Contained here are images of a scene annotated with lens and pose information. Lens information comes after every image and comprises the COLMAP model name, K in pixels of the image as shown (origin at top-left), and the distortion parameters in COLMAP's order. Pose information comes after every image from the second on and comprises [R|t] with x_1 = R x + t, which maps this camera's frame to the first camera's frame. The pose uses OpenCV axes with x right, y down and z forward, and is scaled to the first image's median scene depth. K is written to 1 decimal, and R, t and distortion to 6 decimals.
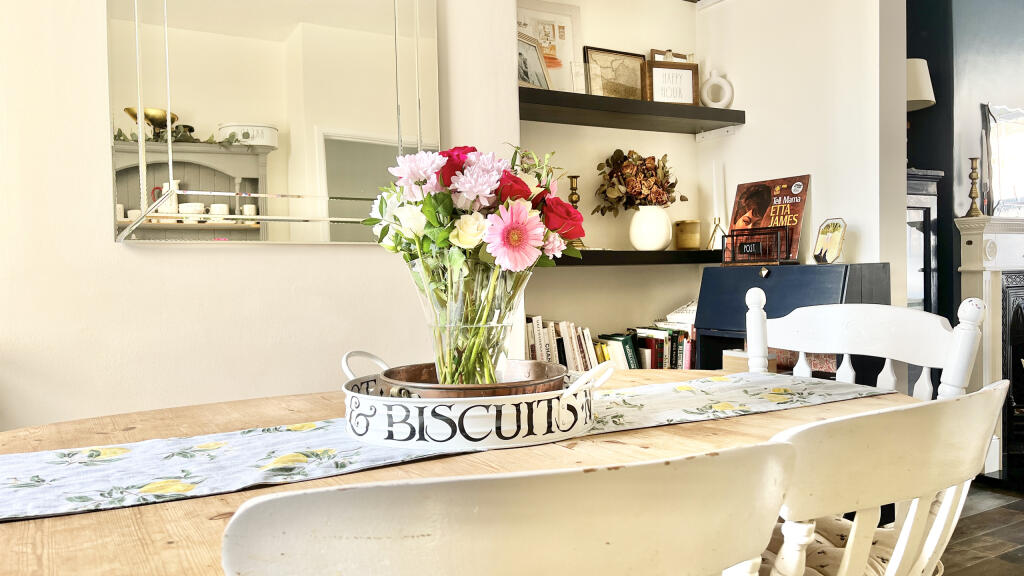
lens RADIAL K [[772.7, 0, 507.2], [0, 772.7, 290.0], [0, 0, 1]] dist [0.034459, -0.026999]
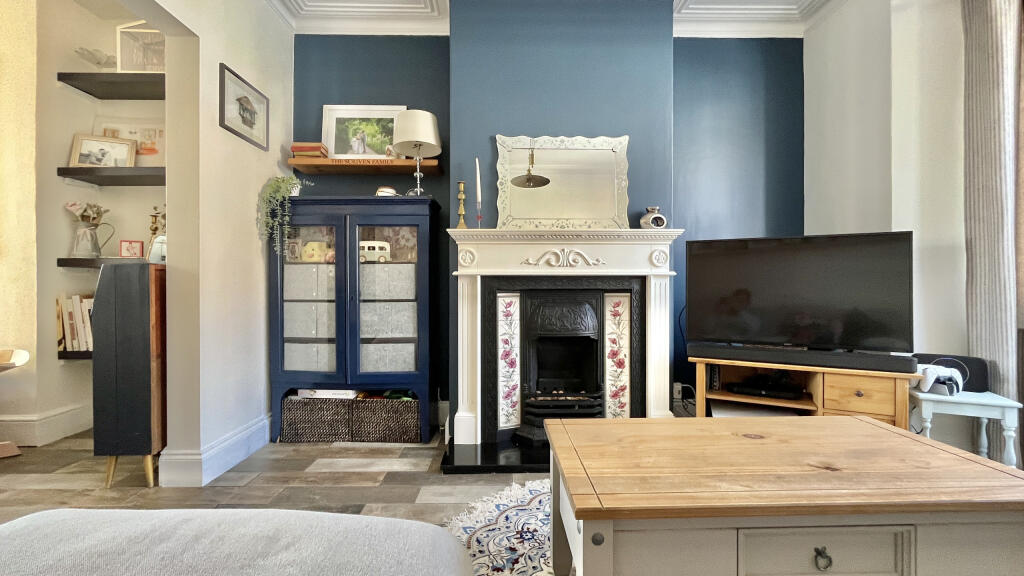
lens RADIAL K [[415.1, 0, 514.3], [0, 415.1, 287.9], [0, 0, 1]] dist [-0.009072, -0.000580]
pose [[0.873213, 0.020711, -0.486899, 1.181050], [-0.025954, 0.999655, -0.004023, -0.004694], [0.486648, 0.016150, 0.873449, 0.576412]]
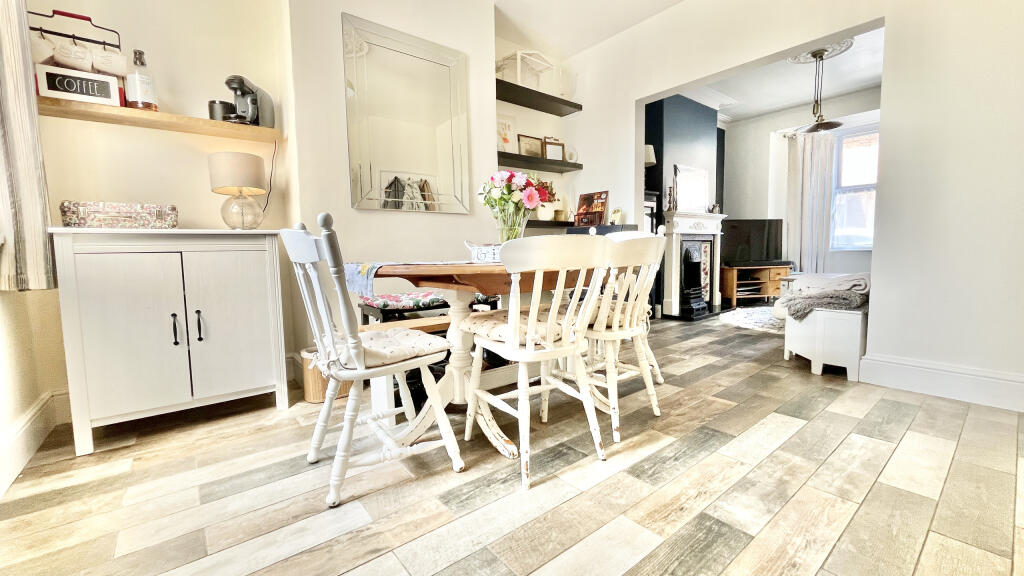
lens RADIAL K [[415.1, 0, 504.2], [0, 415.1, 287.4], [0, 0, 1]] dist [-0.009072, -0.000580]
pose [[0.989306, -0.015867, 0.144991, -0.132261], [0.006832, 0.998015, 0.062603, 0.072412], [-0.145696, -0.060943, 0.987451, -0.269957]]
